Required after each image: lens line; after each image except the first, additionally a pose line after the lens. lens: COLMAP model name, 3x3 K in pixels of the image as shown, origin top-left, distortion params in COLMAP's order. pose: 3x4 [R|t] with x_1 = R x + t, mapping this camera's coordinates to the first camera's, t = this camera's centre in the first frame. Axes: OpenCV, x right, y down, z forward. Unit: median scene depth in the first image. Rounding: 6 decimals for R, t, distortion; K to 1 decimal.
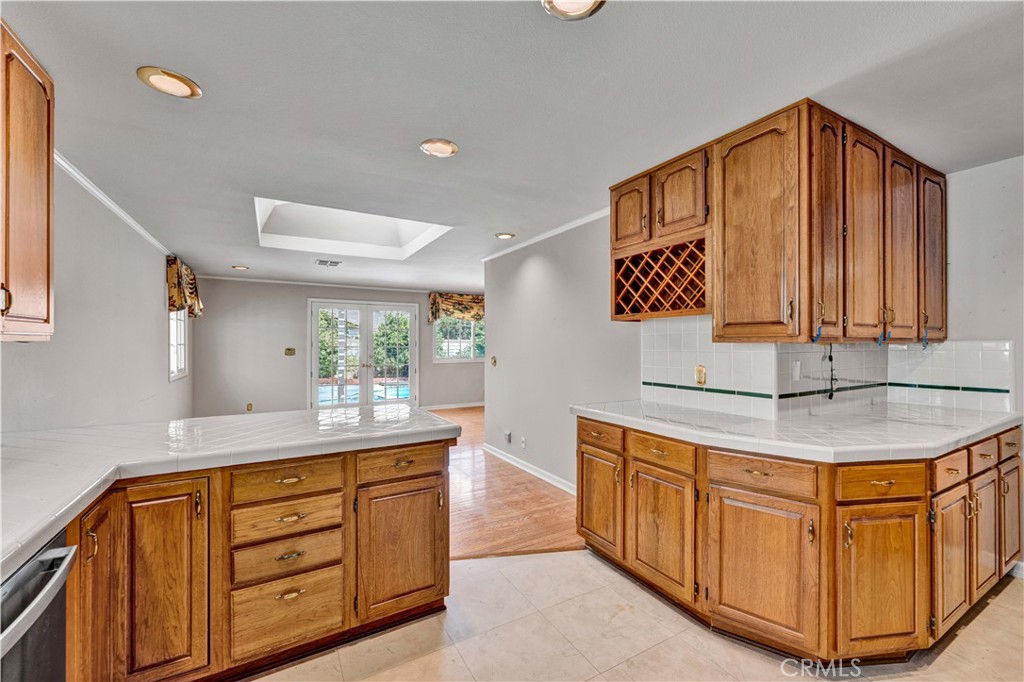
lens RADIAL K [[411.5, 0, 507.1], [0, 411.5, 340.1], [0, 0, 1]] dist [-0.001440, 0.000006]
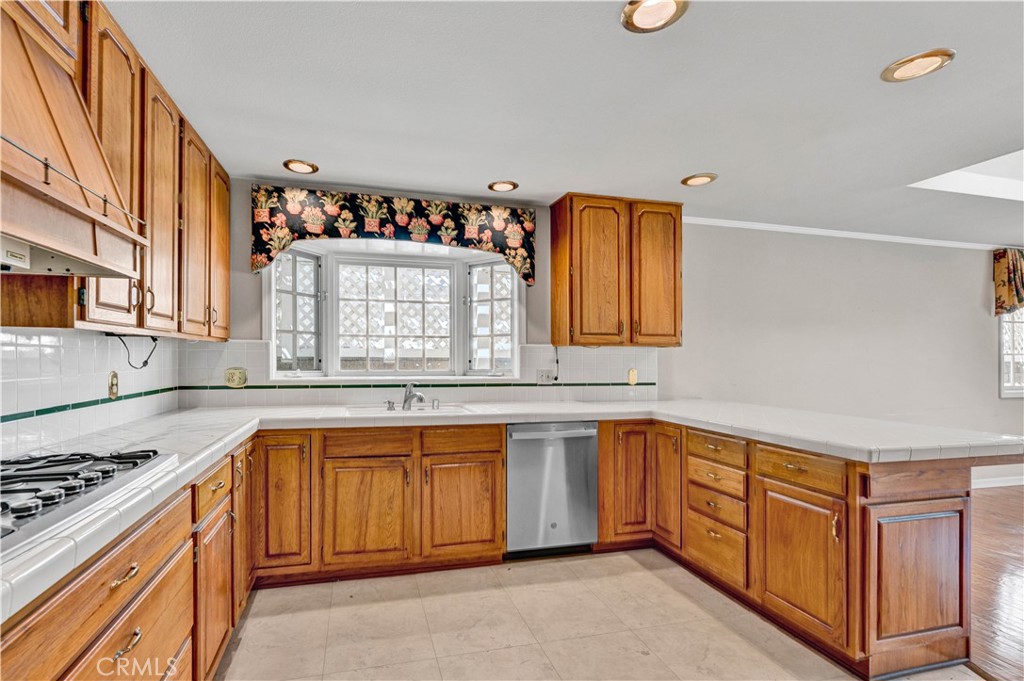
lens RADIAL K [[437.5, 0, 465.6], [0, 437.5, 363.1], [0, 0, 1]] dist [-0.002109, -0.000089]
pose [[-0.292572, 0.007648, -0.956213, 0.715539], [0.001707, 0.999971, 0.007475, 0.041463], [0.956242, 0.000555, -0.292576, 0.446843]]
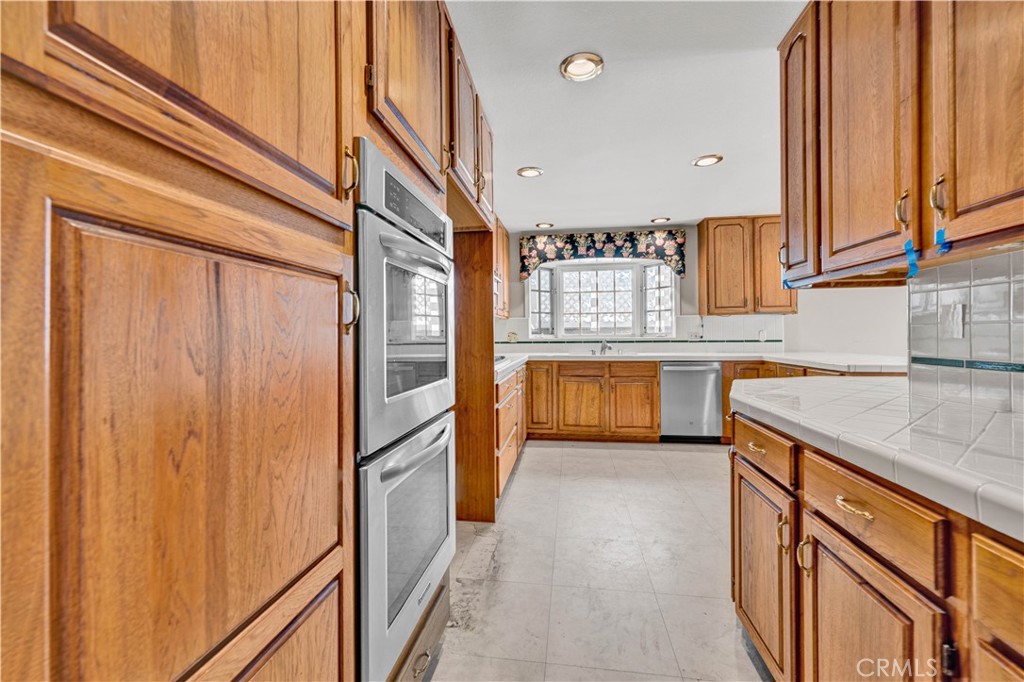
lens RADIAL K [[404.1, 0, 518.8], [0, 404.1, 339.5], [0, 0, 1]] dist [-0.000322, -0.000028]
pose [[-0.620391, 0.009855, -0.784231, 1.372277], [0.012763, 0.999916, 0.002469, 0.094039], [0.784189, -0.008477, -0.620465, 0.822099]]
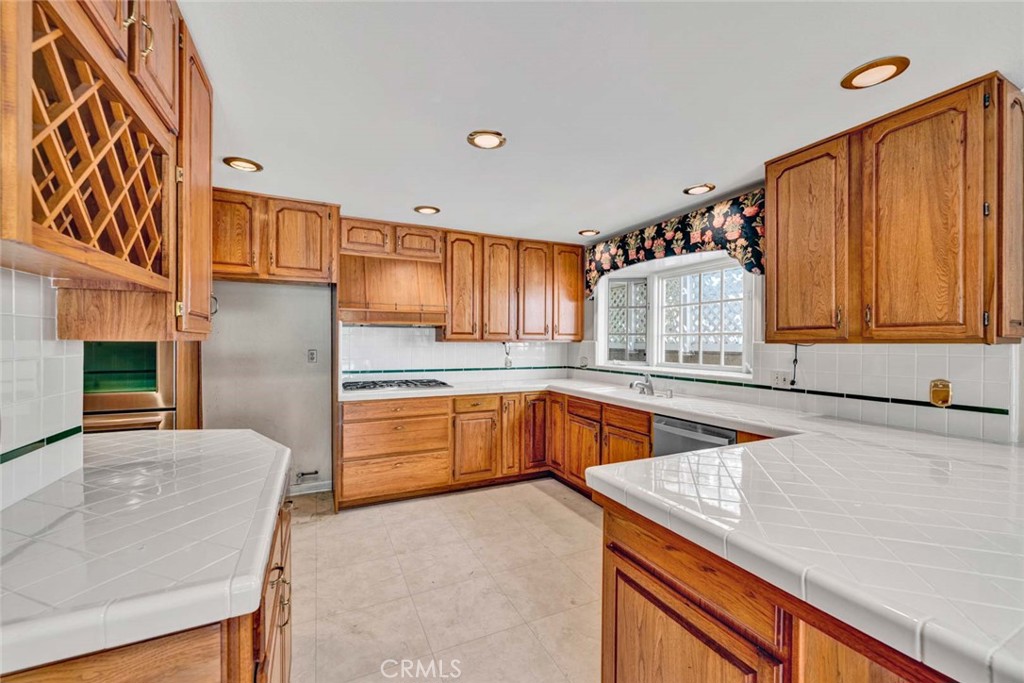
lens RADIAL K [[411.5, 0, 507.1], [0, 411.5, 340.6], [0, 0, 1]] dist [-0.001440, 0.000006]
pose [[-0.996099, -0.004457, 0.088129, -0.026534], [-0.005309, 0.999941, -0.009433, 0.007920], [-0.088082, -0.009864, -0.996064, 1.400260]]
